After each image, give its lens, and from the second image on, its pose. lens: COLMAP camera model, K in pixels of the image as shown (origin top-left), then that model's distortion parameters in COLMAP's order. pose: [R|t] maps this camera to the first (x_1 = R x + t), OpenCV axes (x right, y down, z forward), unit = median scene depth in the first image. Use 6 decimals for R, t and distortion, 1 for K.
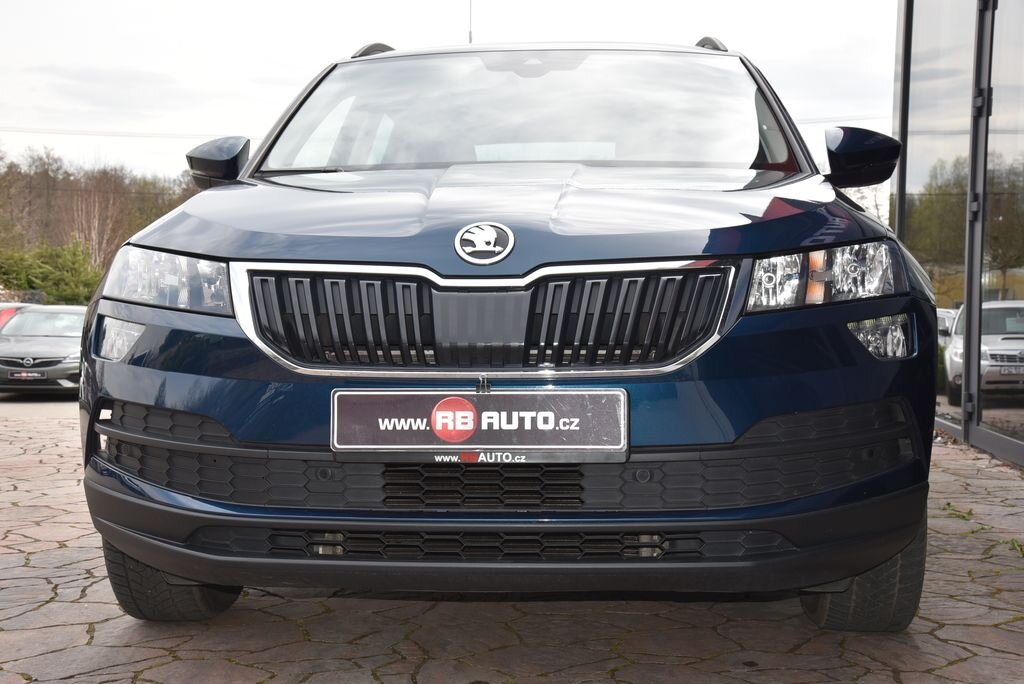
lens RADIAL K [[1404.2, 0, 512.0], [0, 1404.2, 342.0], [0, 0, 1]] dist [0.209909, 0.080236]
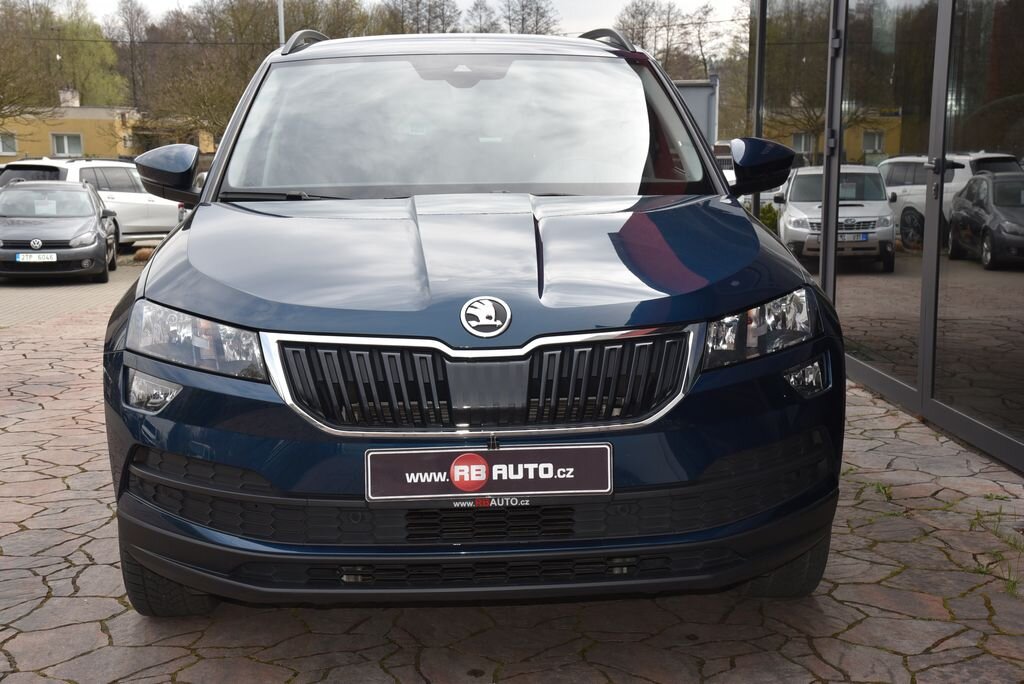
lens RADIAL K [[1478.2, 0, 512.0], [0, 1478.2, 342.0], [0, 0, 1]] dist [0.238814, 0.039234]
pose [[0.991708, -0.028276, 0.125364, -0.157413], [0.014945, 0.994251, 0.106031, -0.184809], [-0.127641, -0.103278, 0.986429, -0.231889]]
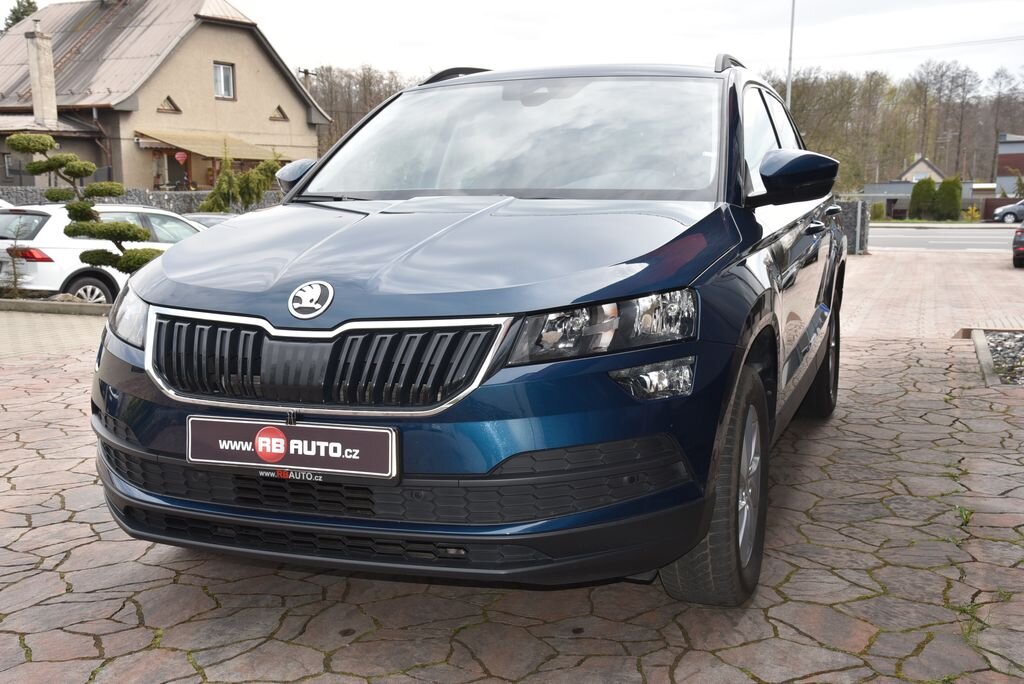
lens RADIAL K [[1150.7, 0, 514.8], [0, 1150.7, 352.9], [0, 0, 1]] dist [0.108206, 0.038953]
pose [[0.959682, 0.034886, -0.278914, 0.450050], [-0.004924, 0.994202, 0.107412, -0.137488], [0.281044, -0.101708, 0.954290, 0.073928]]
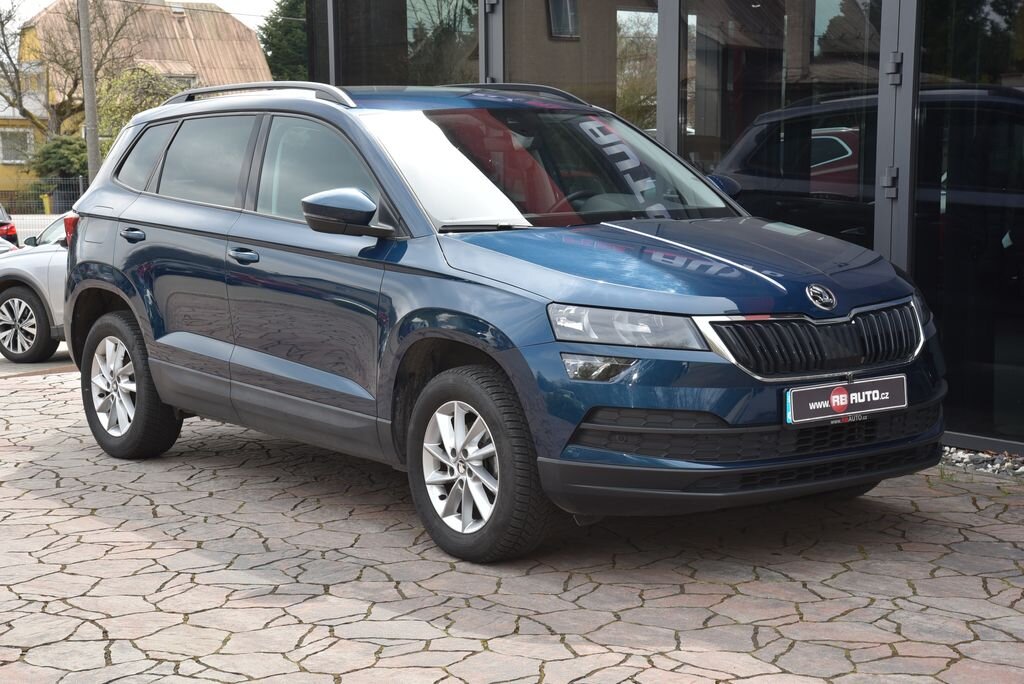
lens RADIAL K [[1840.0, 0, 512.0], [0, 1840.0, 342.0], [0, 0, 1]] dist [0.406262, -0.144148]
pose [[0.755415, -0.081019, 0.650219, -1.856759], [0.038561, 0.996103, 0.079318, -0.217762], [-0.654111, -0.034845, 0.755595, -0.505184]]
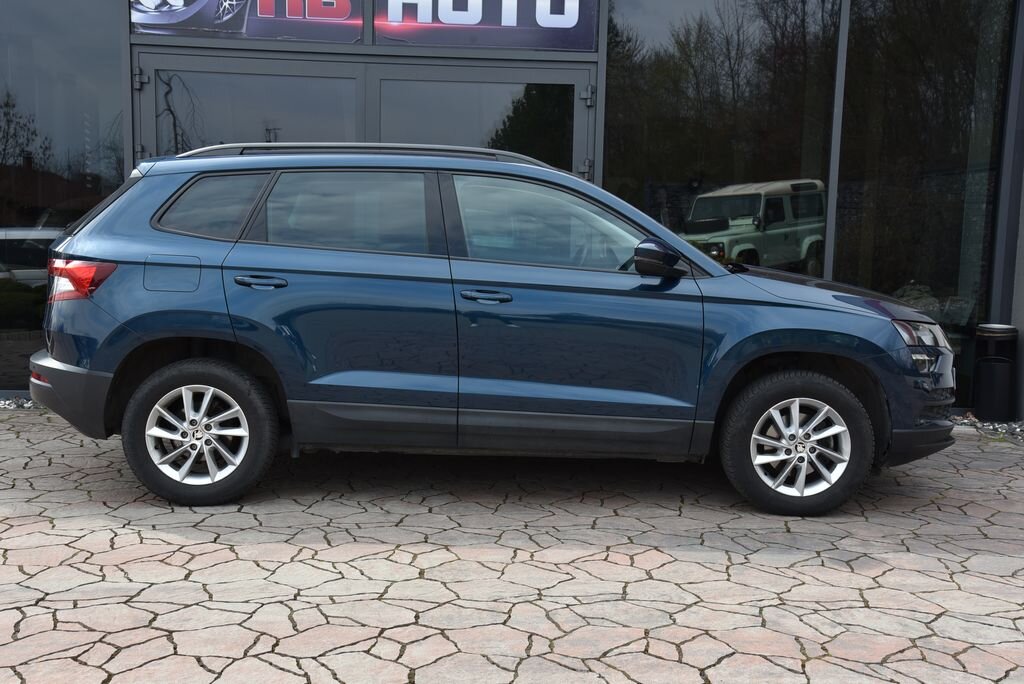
lens RADIAL K [[1150.7, 0, 514.8], [0, 1150.7, 352.9], [0, 0, 1]] dist [0.108206, 0.038953]
pose [[-0.089335, -0.109505, 0.989964, -2.304448], [0.017156, 0.993621, 0.111458, -0.265830], [-0.995854, 0.026941, -0.086887, 2.036330]]
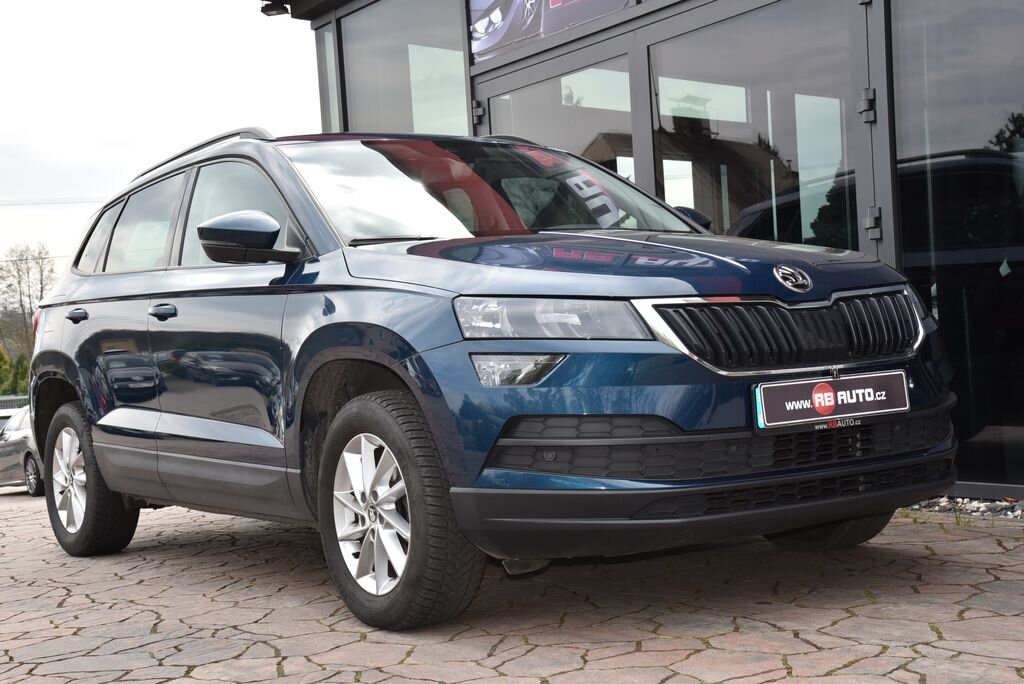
lens RADIAL K [[1440.7, 0, 512.0], [0, 1440.7, 342.0], [0, 0, 1]] dist [0.232389, 0.087687]
pose [[0.785420, -0.050304, 0.616916, -1.185407], [0.092734, 0.995006, -0.036930, 0.022389], [-0.611977, 0.086215, 0.786162, 0.020546]]
